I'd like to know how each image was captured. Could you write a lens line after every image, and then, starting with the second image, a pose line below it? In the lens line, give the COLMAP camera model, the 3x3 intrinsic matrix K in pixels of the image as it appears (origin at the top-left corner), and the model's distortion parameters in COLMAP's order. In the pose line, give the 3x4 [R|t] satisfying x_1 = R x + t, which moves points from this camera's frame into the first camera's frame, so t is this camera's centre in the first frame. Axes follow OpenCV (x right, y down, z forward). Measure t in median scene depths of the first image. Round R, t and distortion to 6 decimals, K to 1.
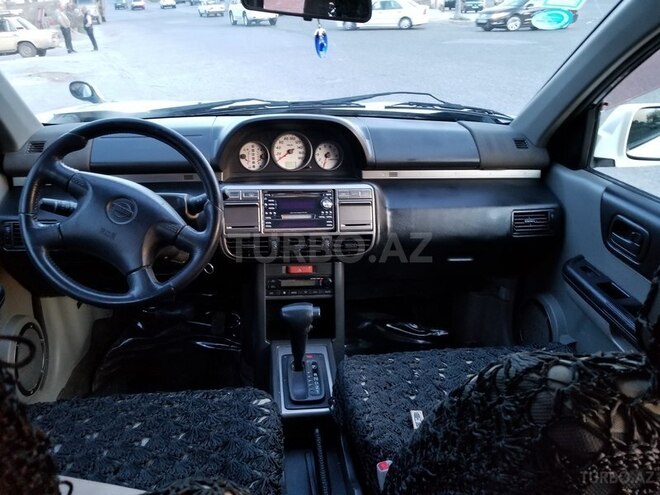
lens RADIAL K [[503.9, 0, 303.9], [0, 503.9, 258.8], [0, 0, 1]] dist [-0.006166, -0.010732]
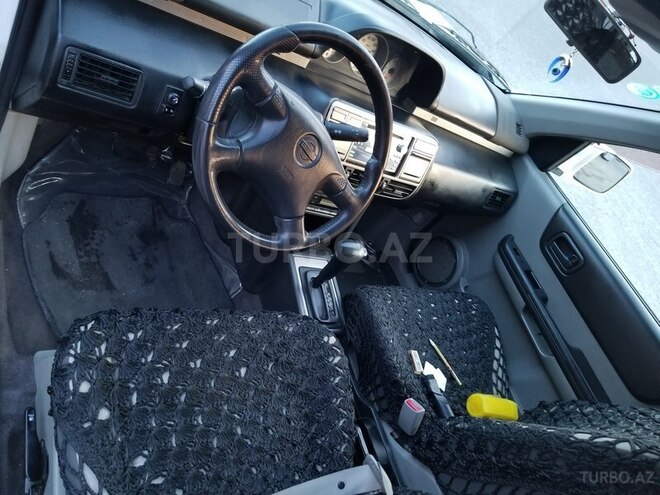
lens RADIAL K [[517.8, 0, 328.0], [0, 517.8, 249.3], [0, 0, 1]] dist [0.033712, -0.048847]
pose [[0.796637, 0.197045, 0.571439, -0.665960], [-0.412696, 0.868042, 0.276015, -0.170668], [-0.441646, -0.455715, 0.772835, 0.179945]]
